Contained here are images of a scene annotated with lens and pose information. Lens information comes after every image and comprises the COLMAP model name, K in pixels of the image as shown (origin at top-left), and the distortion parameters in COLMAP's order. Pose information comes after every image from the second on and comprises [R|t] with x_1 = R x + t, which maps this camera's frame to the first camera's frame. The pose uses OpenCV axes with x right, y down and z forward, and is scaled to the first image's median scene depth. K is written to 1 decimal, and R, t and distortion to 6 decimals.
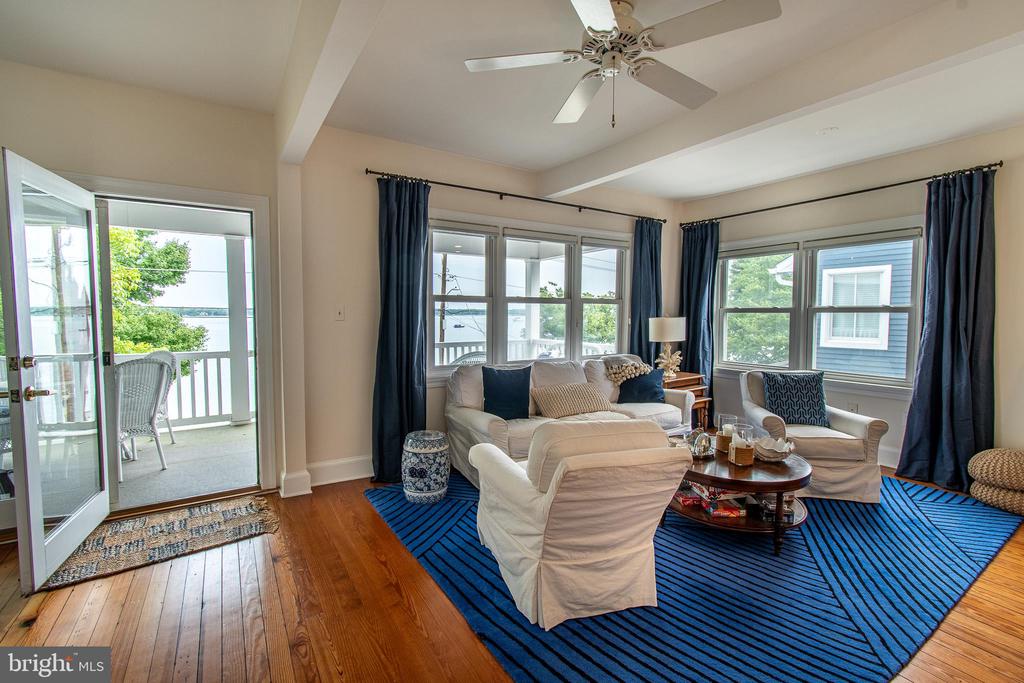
lens RADIAL K [[451.6, 0, 511.6], [0, 451.6, 334.6], [0, 0, 1]] dist [0.002556, 0.000091]
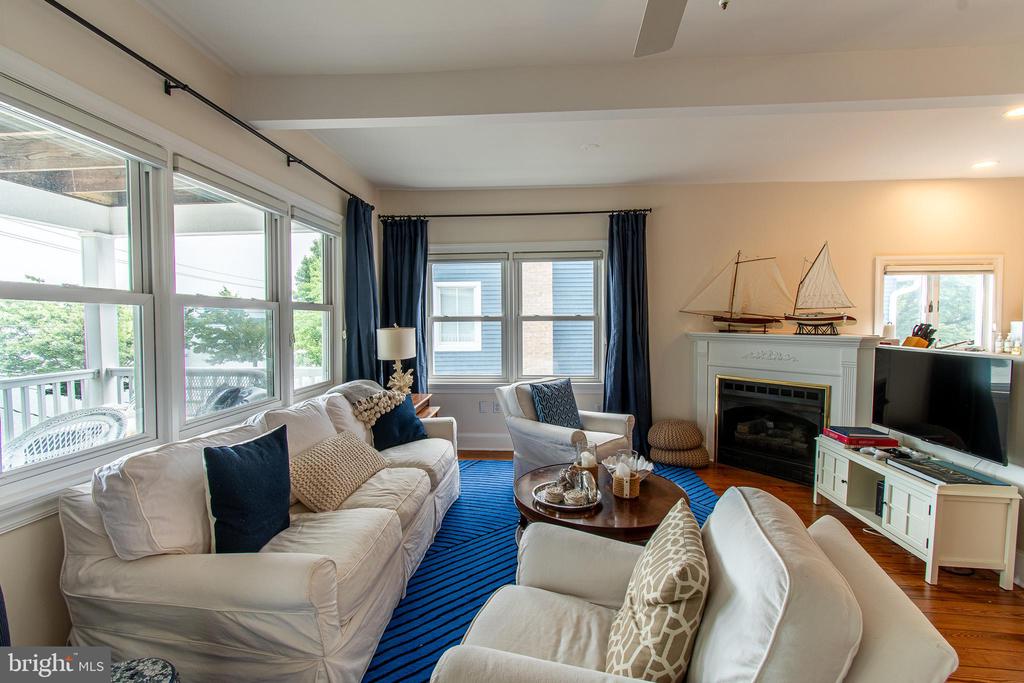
lens RADIAL K [[451.6, 0, 511.6], [0, 451.6, 334.6], [0, 0, 1]] dist [0.002556, 0.000091]
pose [[0.599697, -0.029956, 0.799666, -0.186432], [0.045695, 0.998950, 0.003153, -0.021891], [-0.798922, 0.034650, 0.600436, 0.390880]]
